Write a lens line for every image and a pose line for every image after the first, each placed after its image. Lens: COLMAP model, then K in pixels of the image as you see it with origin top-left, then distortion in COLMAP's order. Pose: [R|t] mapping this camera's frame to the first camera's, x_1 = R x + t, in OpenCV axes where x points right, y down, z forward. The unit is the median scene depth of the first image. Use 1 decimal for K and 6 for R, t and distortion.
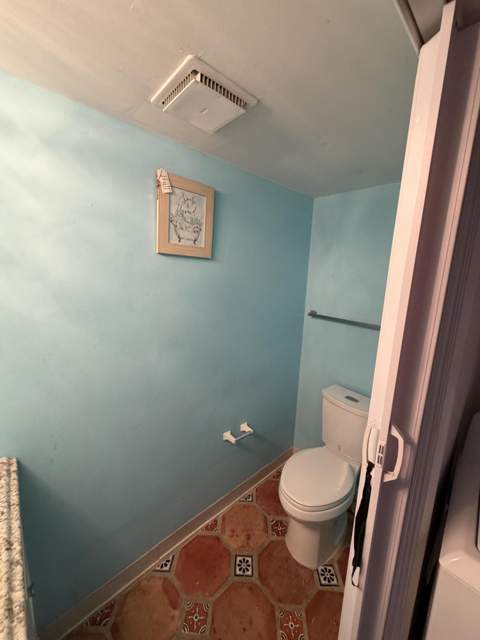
lens RADIAL K [[255.9, 0, 239.7], [0, 255.9, 318.0], [0, 0, 1]] dist [-0.000289, 0.000642]
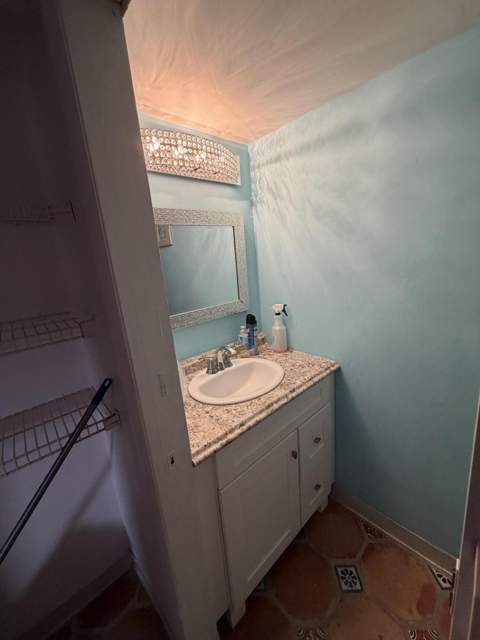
lens RADIAL K [[255.9, 0, 241.0], [0, 255.9, 318.2], [0, 0, 1]] dist [-0.000289, 0.000642]
pose [[-0.010513, 0.190752, -0.981582, 0.559885], [-0.083826, 0.978013, 0.190956, 0.035351], [0.996425, 0.084289, 0.005708, 0.390290]]
